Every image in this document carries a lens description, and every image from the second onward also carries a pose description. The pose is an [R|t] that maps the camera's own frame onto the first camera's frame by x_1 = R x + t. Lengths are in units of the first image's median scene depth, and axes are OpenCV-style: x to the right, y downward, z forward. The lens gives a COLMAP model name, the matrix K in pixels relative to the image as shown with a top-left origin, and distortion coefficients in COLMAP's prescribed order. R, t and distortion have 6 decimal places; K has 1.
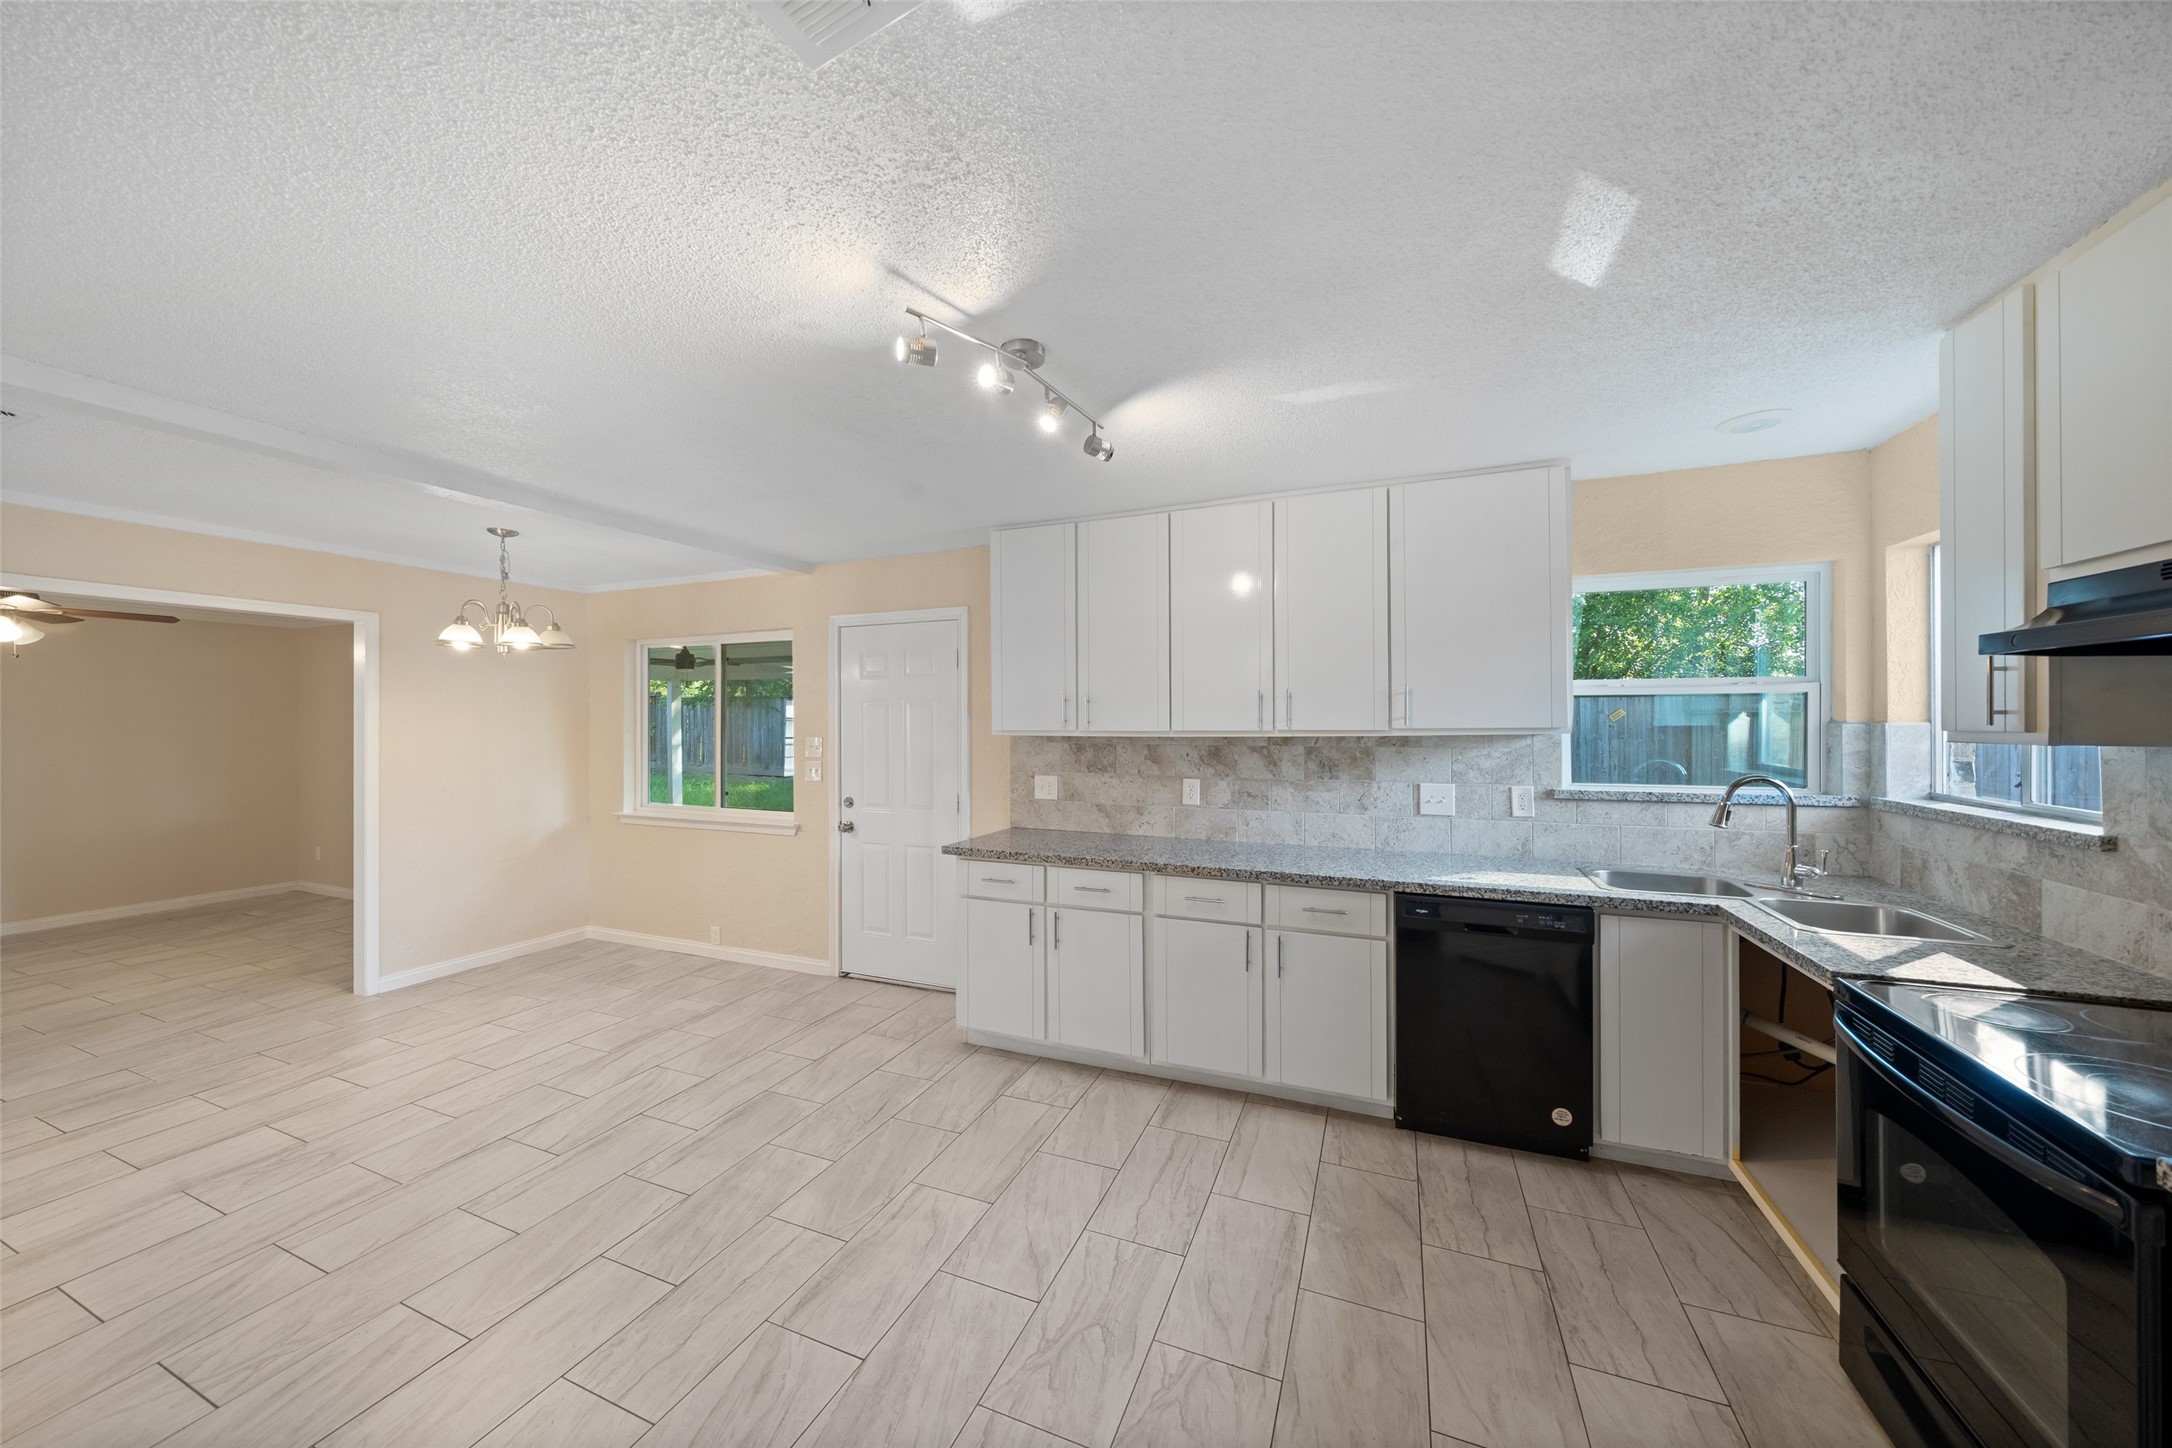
lens RADIAL K [[746.1, 0, 1090.4], [0, 746.1, 727.7], [0, 0, 1]] dist [-0.008066, 0.000053]
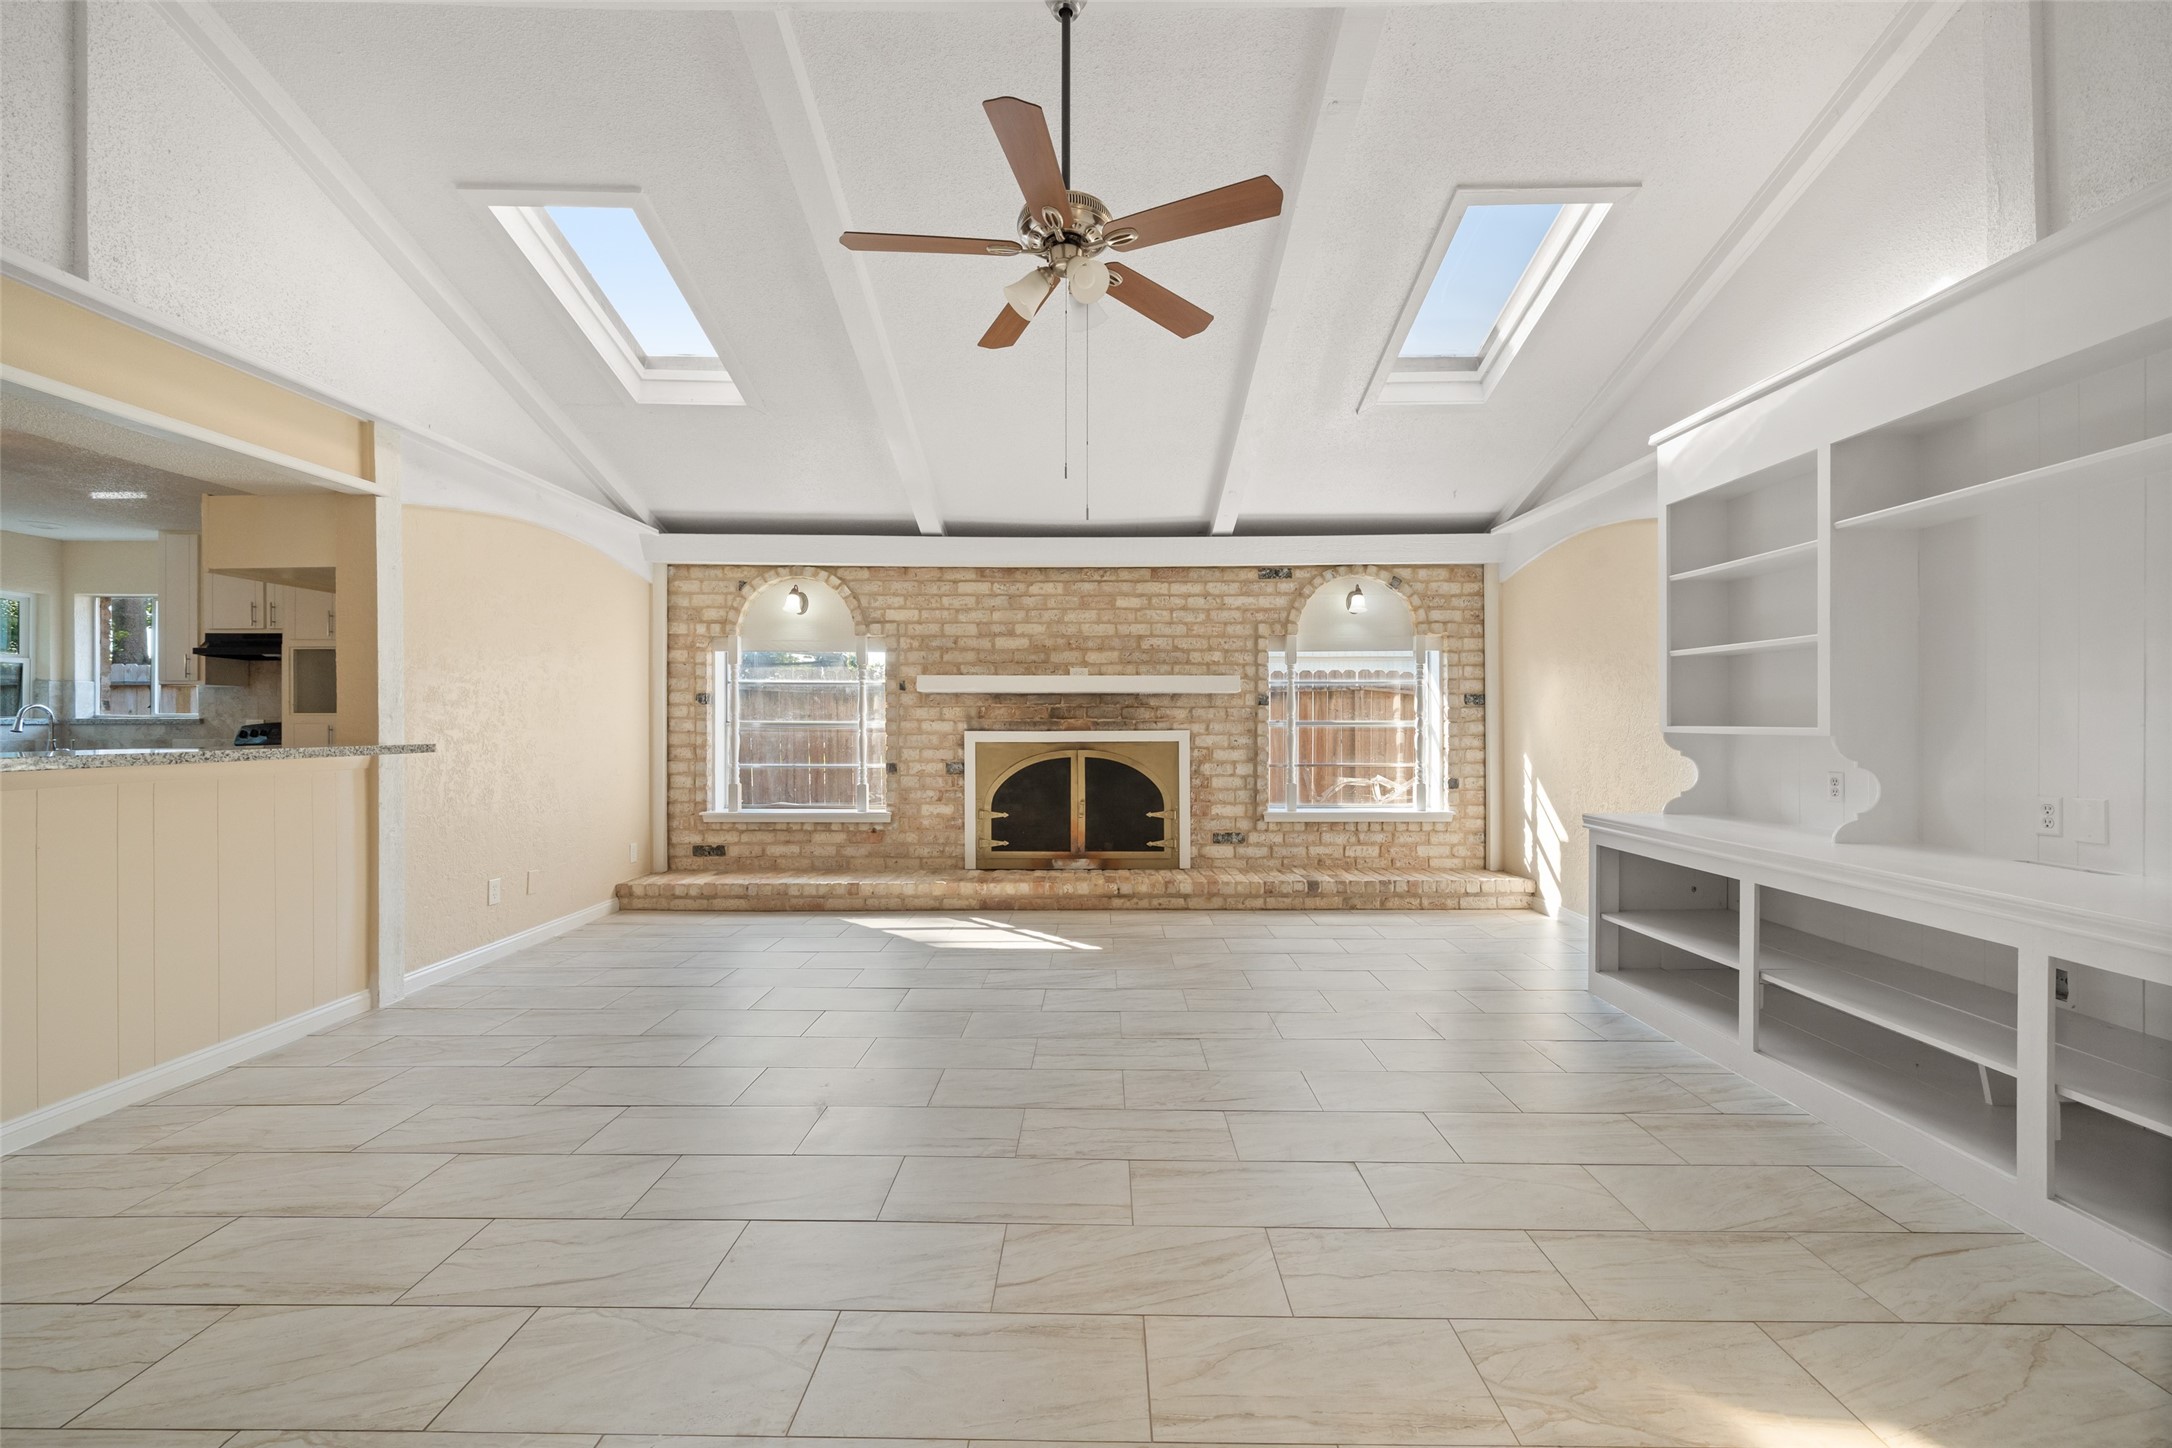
lens RADIAL K [[865.3, 0, 1091.6], [0, 865.3, 725.1], [0, 0, 1]] dist [-0.001571, 0.000116]
pose [[-0.375072, 0.001402, 0.926995, -1.497726], [0.012272, 0.999919, 0.003454, 0.097297], [-0.926914, 0.012672, -0.375059, -0.478463]]
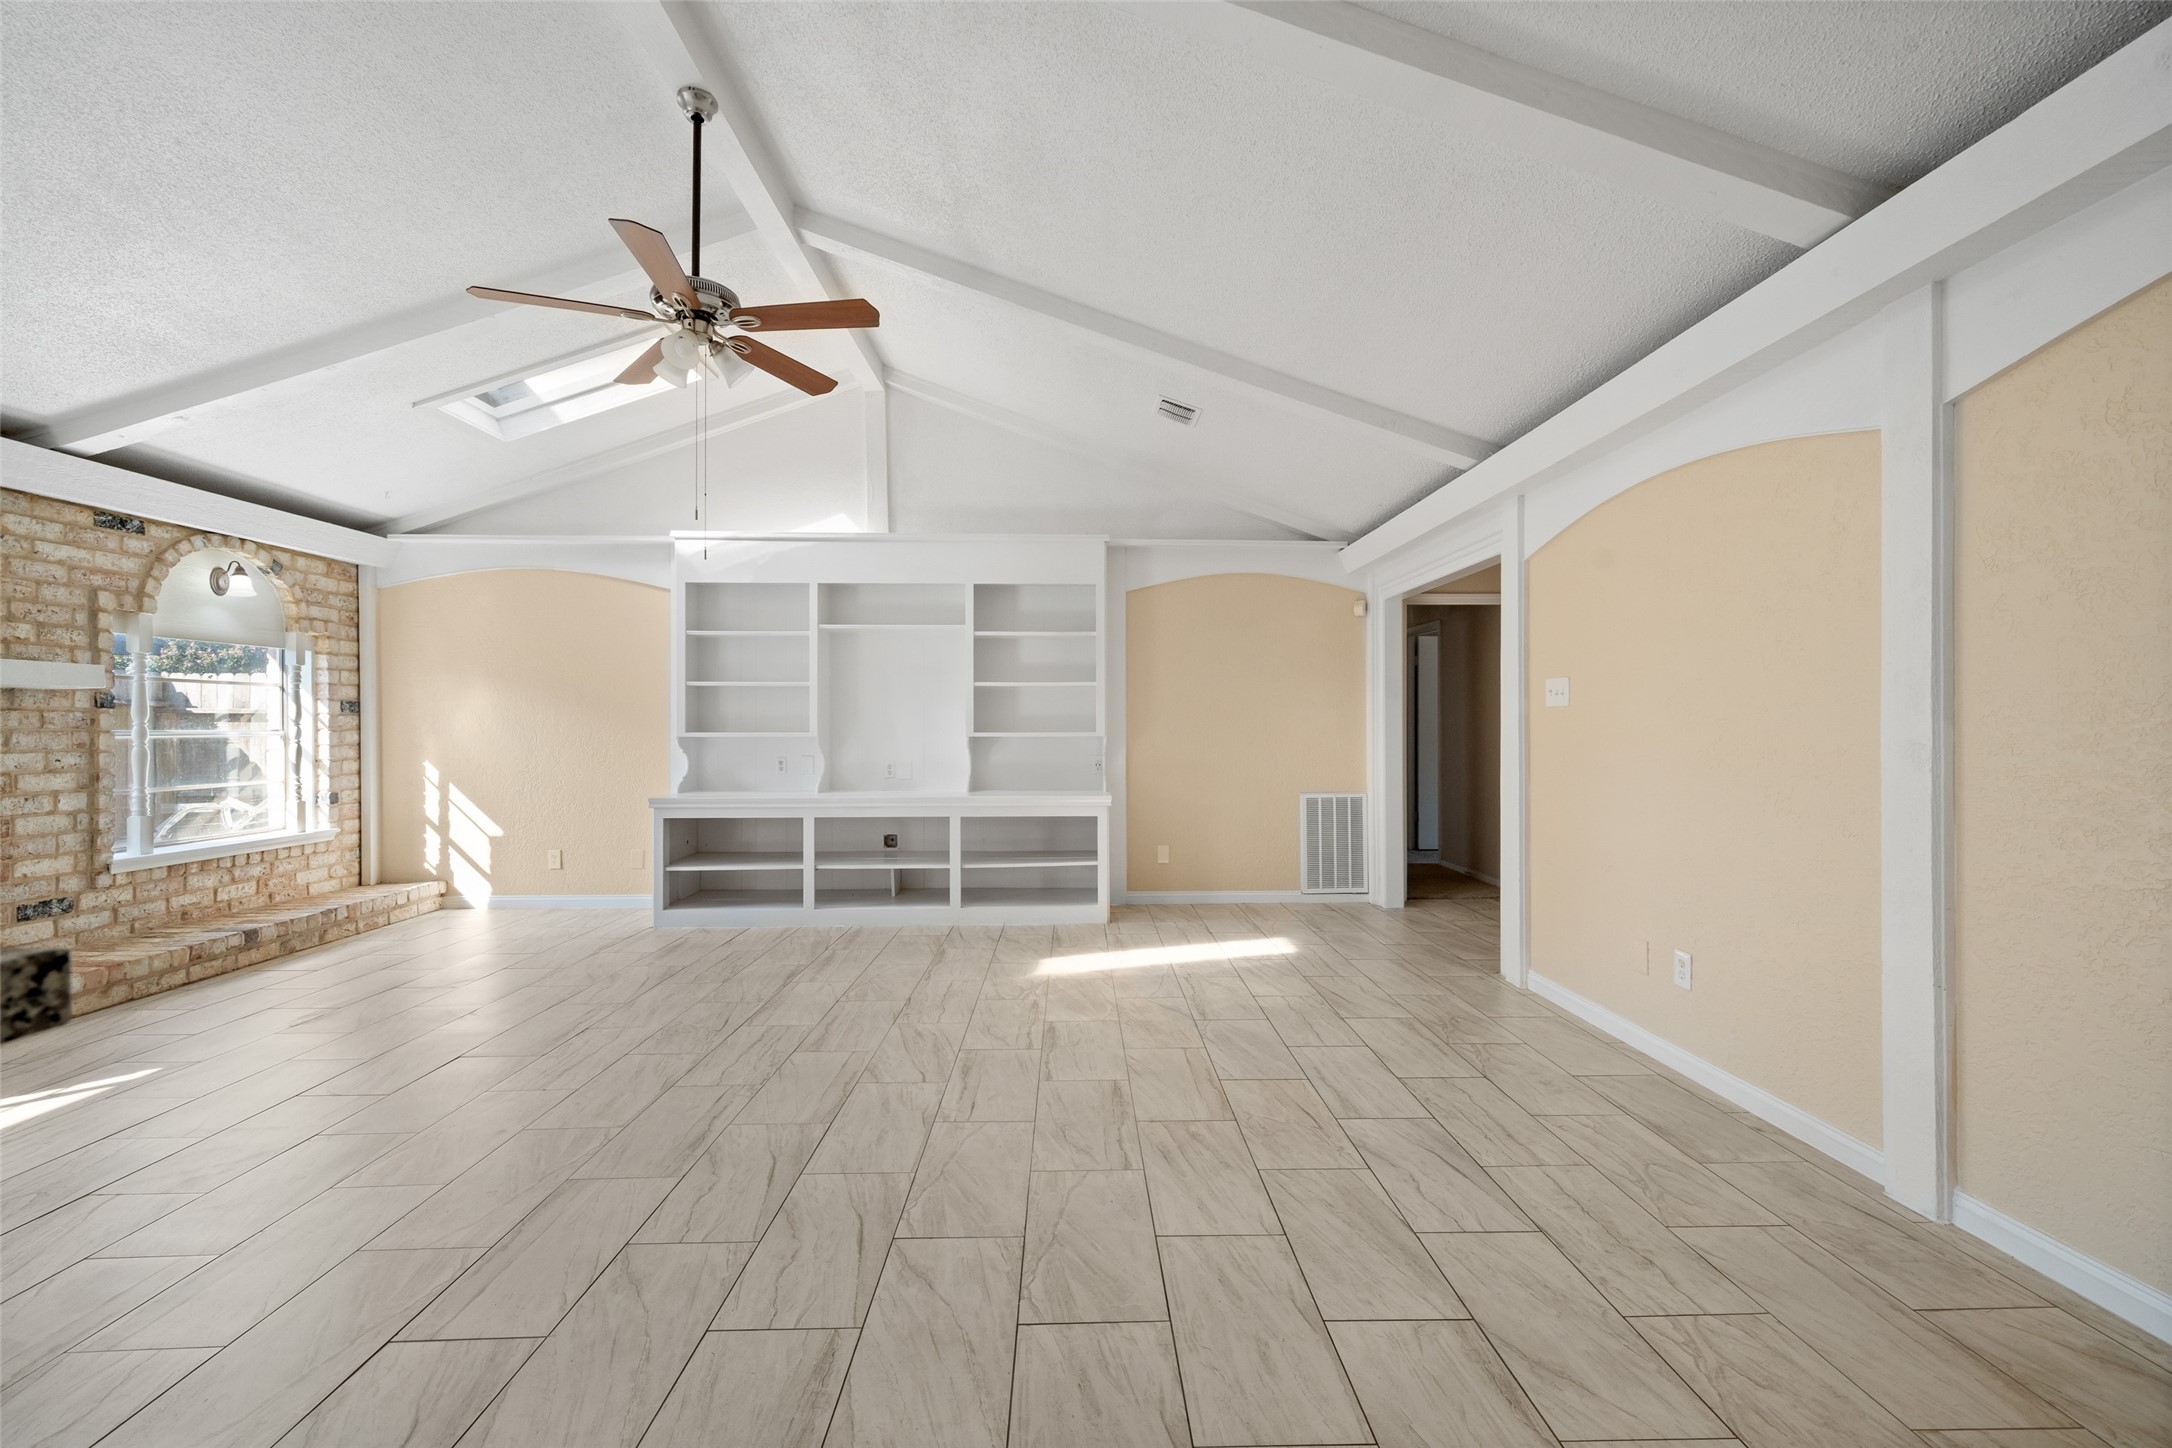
lens RADIAL K [[876.3, 0, 1092.9], [0, 876.3, 725.1], [0, 0, 1]] dist [-0.000269, 0.000122]
pose [[-0.913638, 0.006979, -0.406468, -0.832552], [0.002969, 0.999941, 0.010495, 0.083542], [0.406517, 0.008382, -0.913605, 0.187704]]
